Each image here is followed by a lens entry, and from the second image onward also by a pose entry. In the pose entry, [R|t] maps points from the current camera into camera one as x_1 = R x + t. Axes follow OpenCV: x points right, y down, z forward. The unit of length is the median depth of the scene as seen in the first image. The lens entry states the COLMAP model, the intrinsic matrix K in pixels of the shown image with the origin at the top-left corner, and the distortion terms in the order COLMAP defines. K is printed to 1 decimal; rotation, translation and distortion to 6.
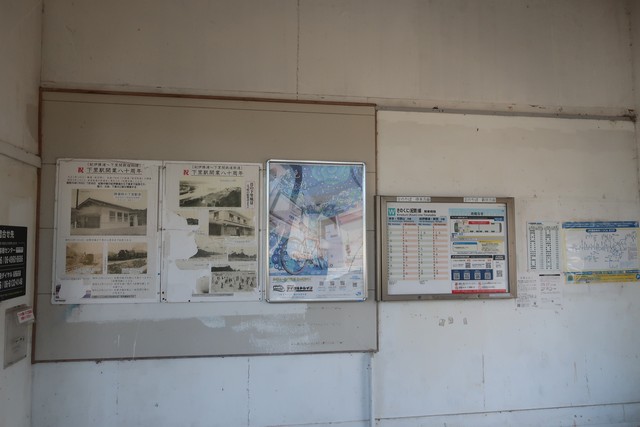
lens RADIAL K [[513.5, 0, 320.0], [0, 513.5, 213.5], [0, 0, 1]] dist [-0.003200, -0.001854]
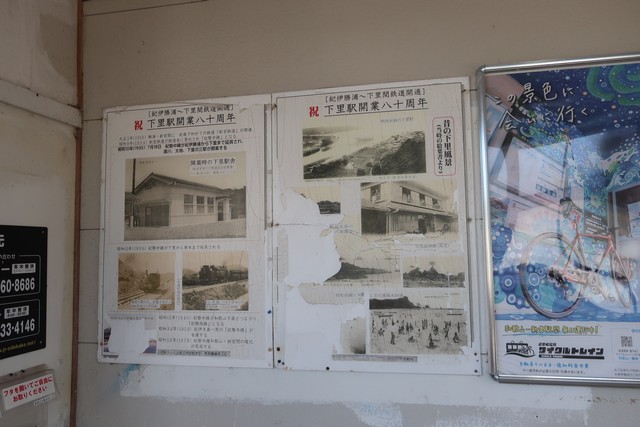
lens RADIAL K [[513.5, 0, 320.0], [0, 513.5, 213.5], [0, 0, 1]] dist [-0.003200, -0.001854]
pose [[0.925170, -0.044337, -0.376953, -0.069351], [0.039992, 0.999013, -0.019349, 0.031372], [0.377439, 0.002826, 0.926030, 0.540037]]
